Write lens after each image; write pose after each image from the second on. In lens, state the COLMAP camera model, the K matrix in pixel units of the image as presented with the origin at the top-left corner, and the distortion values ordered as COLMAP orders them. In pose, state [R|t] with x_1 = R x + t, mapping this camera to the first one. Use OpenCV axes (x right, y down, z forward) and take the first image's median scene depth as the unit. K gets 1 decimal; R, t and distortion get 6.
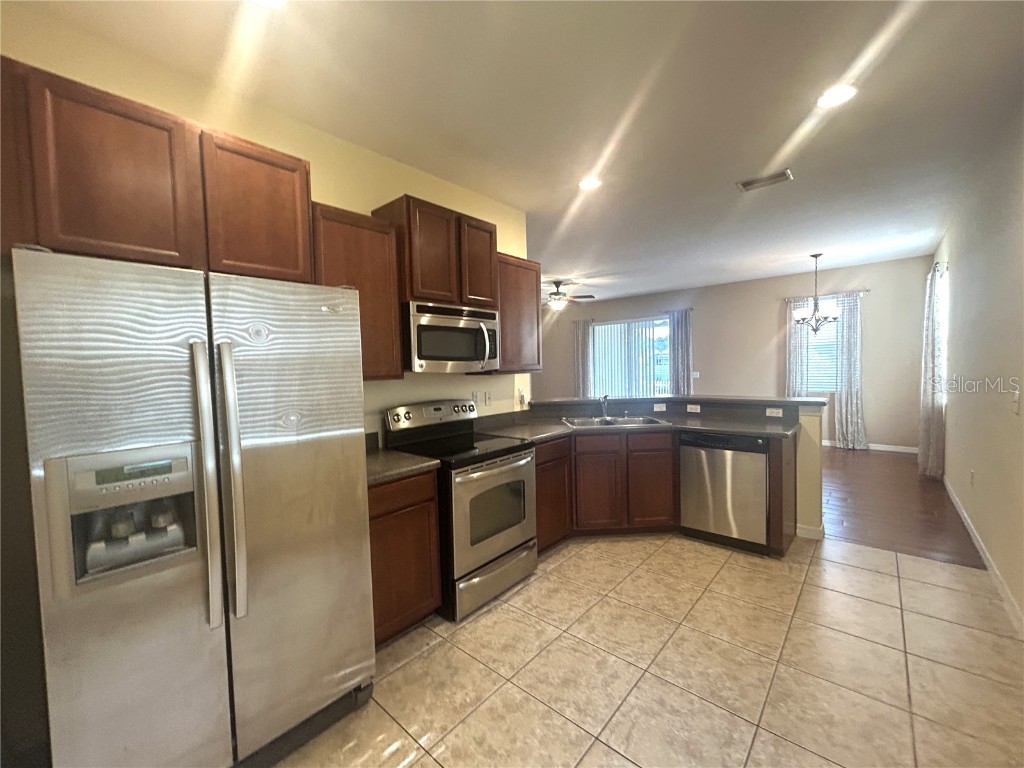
lens RADIAL K [[413.8, 0, 510.8], [0, 413.8, 383.1], [0, 0, 1]] dist [-0.002900, 0.001139]
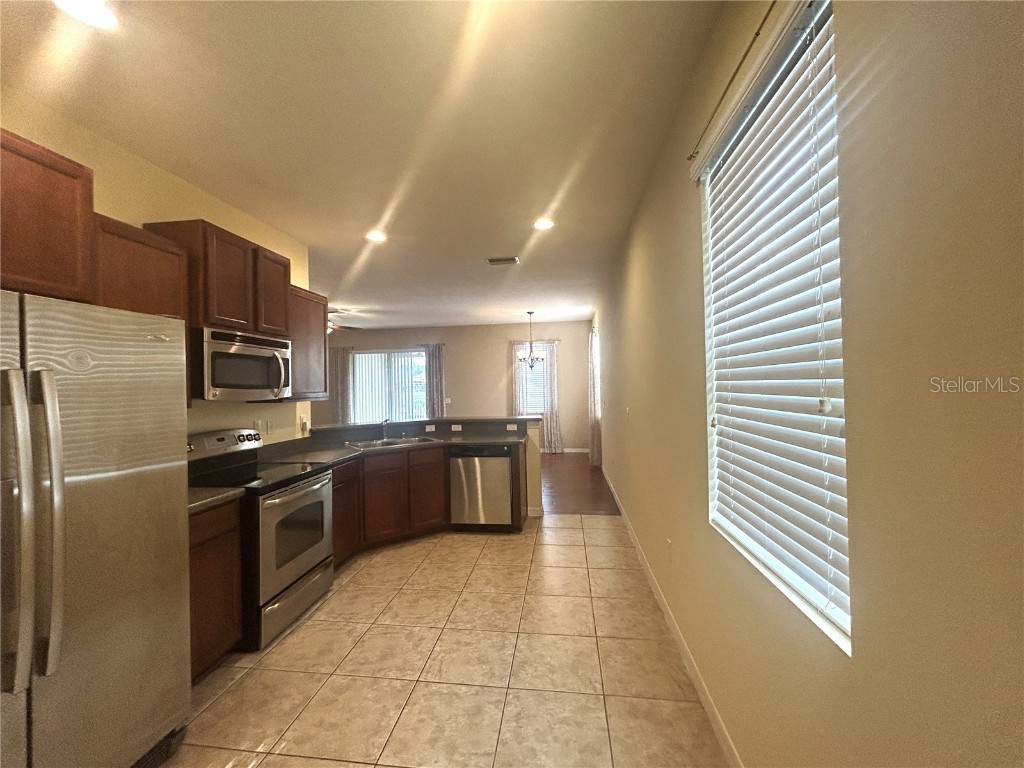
lens RADIAL K [[413.8, 0, 510.0], [0, 413.8, 383.2], [0, 0, 1]] dist [-0.002900, 0.001139]
pose [[0.828632, 0.011717, 0.559671, -0.173374], [0.024338, 0.998082, -0.056929, 0.004694], [-0.559265, 0.060795, 0.826757, -0.175896]]
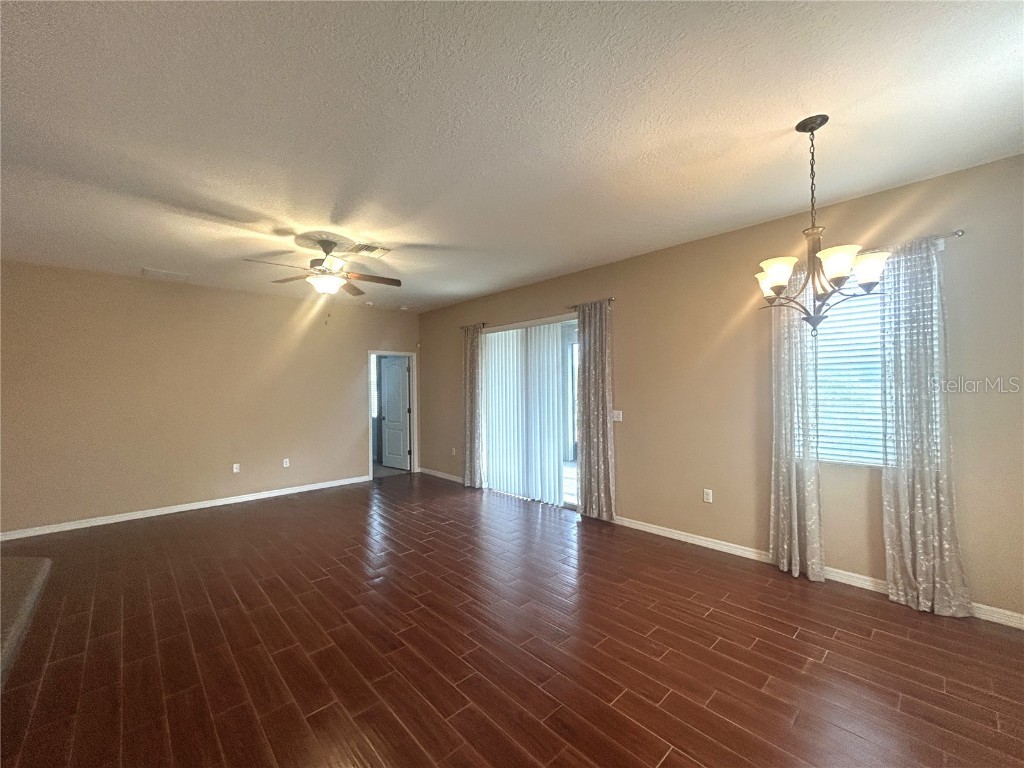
lens RADIAL K [[413.8, 0, 508.7], [0, 413.8, 383.0], [0, 0, 1]] dist [-0.002900, 0.001139]
pose [[0.995923, 0.012740, -0.089305, 1.035130], [-0.017291, 0.998581, -0.050373, -0.100768], [0.088537, 0.051712, 0.994730, 1.266851]]
